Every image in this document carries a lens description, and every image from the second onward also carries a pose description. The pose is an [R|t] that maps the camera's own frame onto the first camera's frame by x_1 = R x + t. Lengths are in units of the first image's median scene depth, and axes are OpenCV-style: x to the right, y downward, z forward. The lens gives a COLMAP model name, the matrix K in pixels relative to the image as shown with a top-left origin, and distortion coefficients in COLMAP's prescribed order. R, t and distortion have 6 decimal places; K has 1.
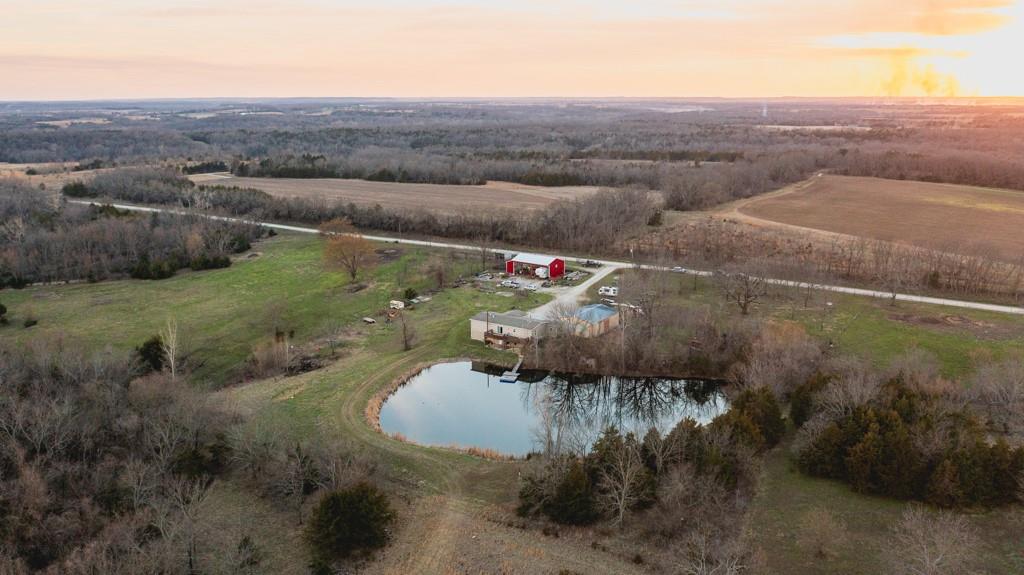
lens RADIAL K [[832.0, 0, 512.0], [0, 832.0, 287.5], [0, 0, 1]] dist [-0.015307, 0.006692]
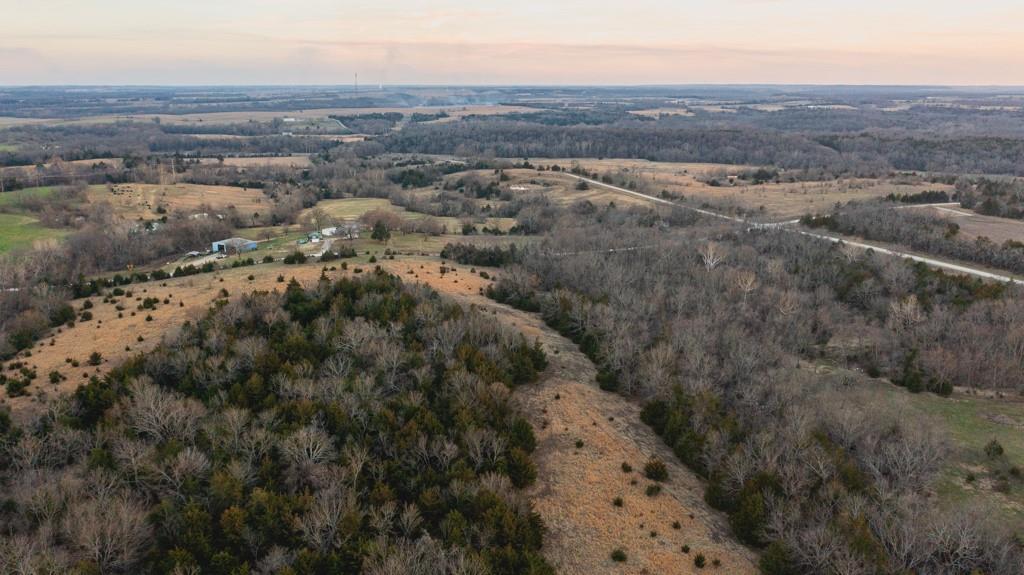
lens RADIAL K [[832.0, 0, 512.0], [0, 832.0, 287.5], [0, 0, 1]] dist [-0.015307, 0.006692]
pose [[0.820236, 0.139943, -0.554642, -0.259309], [-0.131654, 0.989767, 0.055034, -0.047002], [0.556668, 0.027880, 0.830267, 0.048479]]
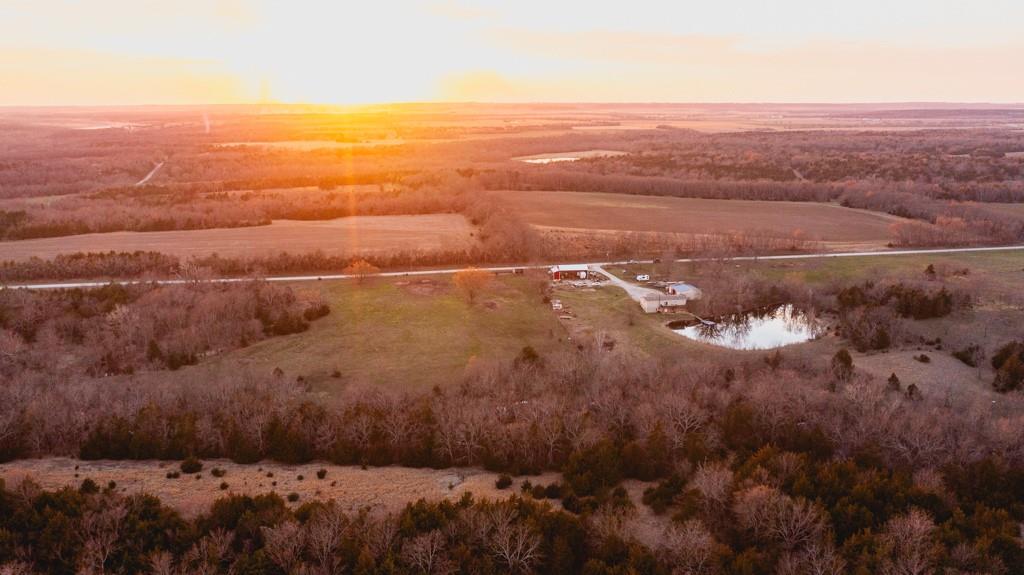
lens RADIAL K [[809.6, 0, 512.0], [0, 809.6, 287.5], [0, 0, 1]] dist [-0.014824, 0.003998]
pose [[0.739618, -0.153019, 0.655401, -0.492102], [0.154025, 0.986451, 0.056494, -0.046765], [-0.655165, 0.059164, 0.753165, -0.035851]]
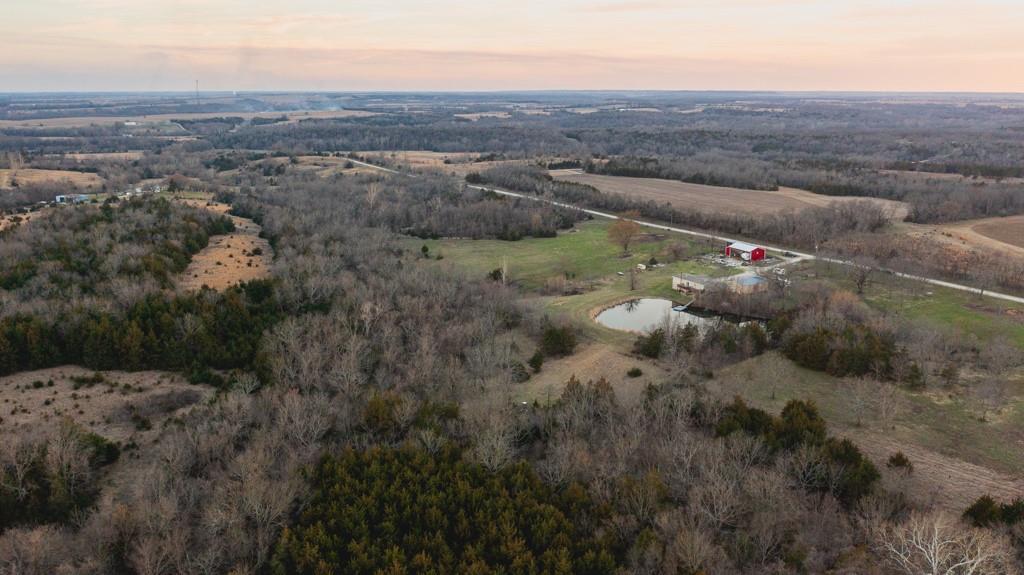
lens RADIAL K [[821.4, 0, 508.4], [0, 821.4, 286.1], [0, 0, 1]] dist [-0.015476, 0.007006]
pose [[0.900768, 0.104819, -0.421461, 0.123703], [-0.100971, 0.994390, 0.031510, 0.014066], [0.422400, 0.014172, 0.906299, -0.219966]]
